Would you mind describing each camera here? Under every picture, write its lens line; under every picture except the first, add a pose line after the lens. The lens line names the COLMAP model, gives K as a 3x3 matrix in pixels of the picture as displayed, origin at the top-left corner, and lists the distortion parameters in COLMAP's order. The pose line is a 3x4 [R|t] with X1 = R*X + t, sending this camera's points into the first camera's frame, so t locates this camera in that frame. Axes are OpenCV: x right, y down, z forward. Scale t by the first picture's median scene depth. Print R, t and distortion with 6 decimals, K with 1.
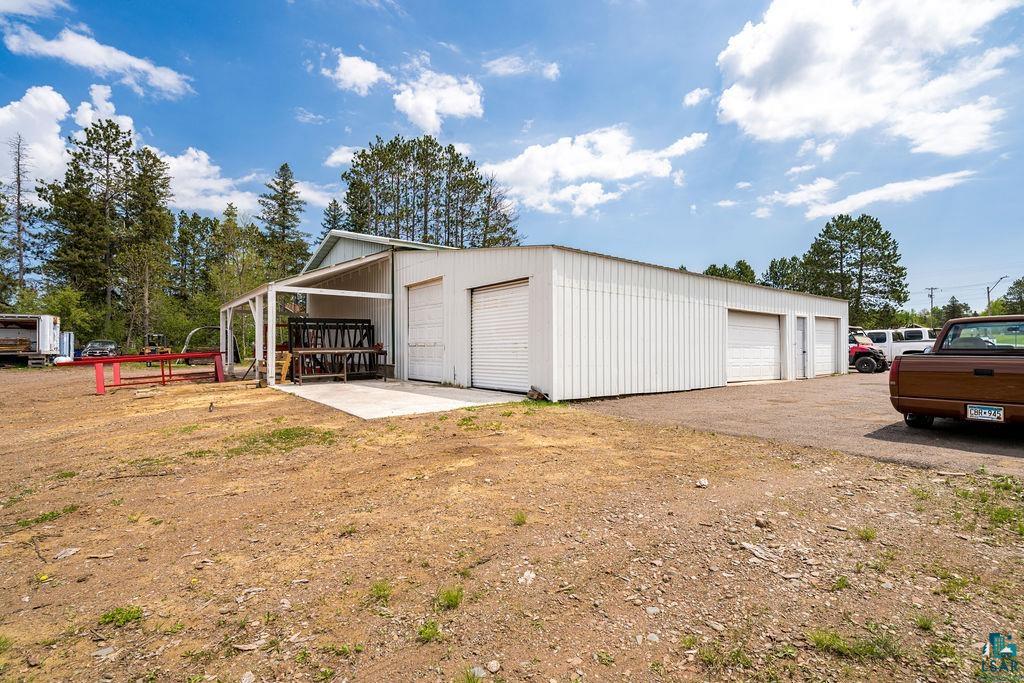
lens RADIAL K [[500.1, 0, 518.0], [0, 500.1, 336.9], [0, 0, 1]] dist [0.002934, 0.001248]
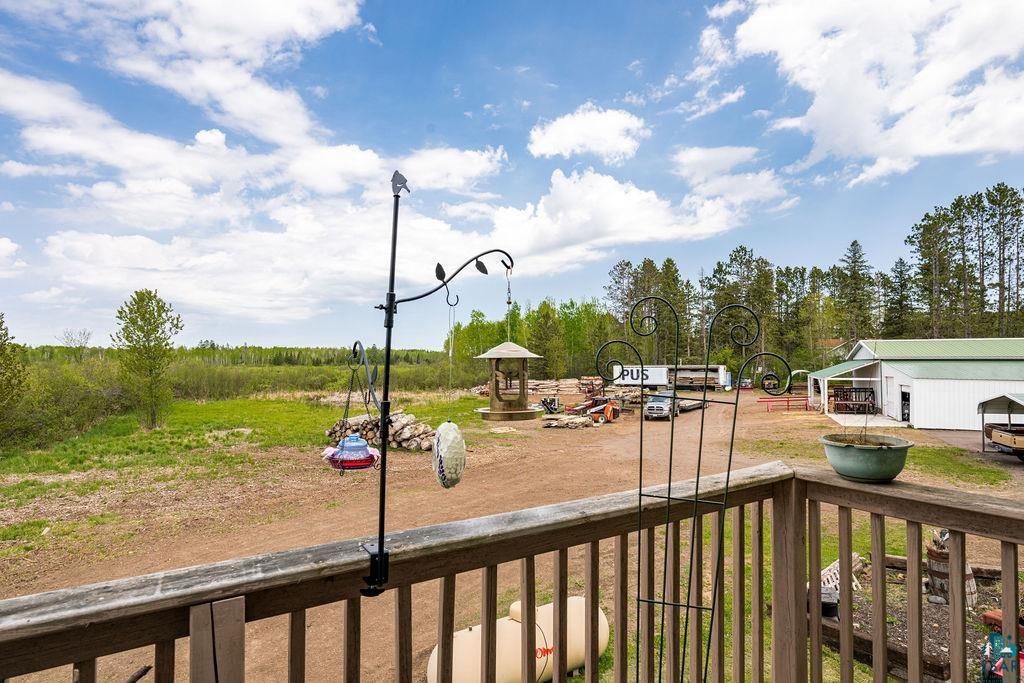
lens RADIAL K [[500.1, 0, 518.0], [0, 500.1, 336.9], [0, 0, 1]] dist [0.002934, 0.001248]
pose [[0.482407, -0.042593, -0.874911, 0.390074], [0.011663, 0.999041, -0.042205, -0.080588], [0.875870, 0.010157, 0.482441, -0.636720]]
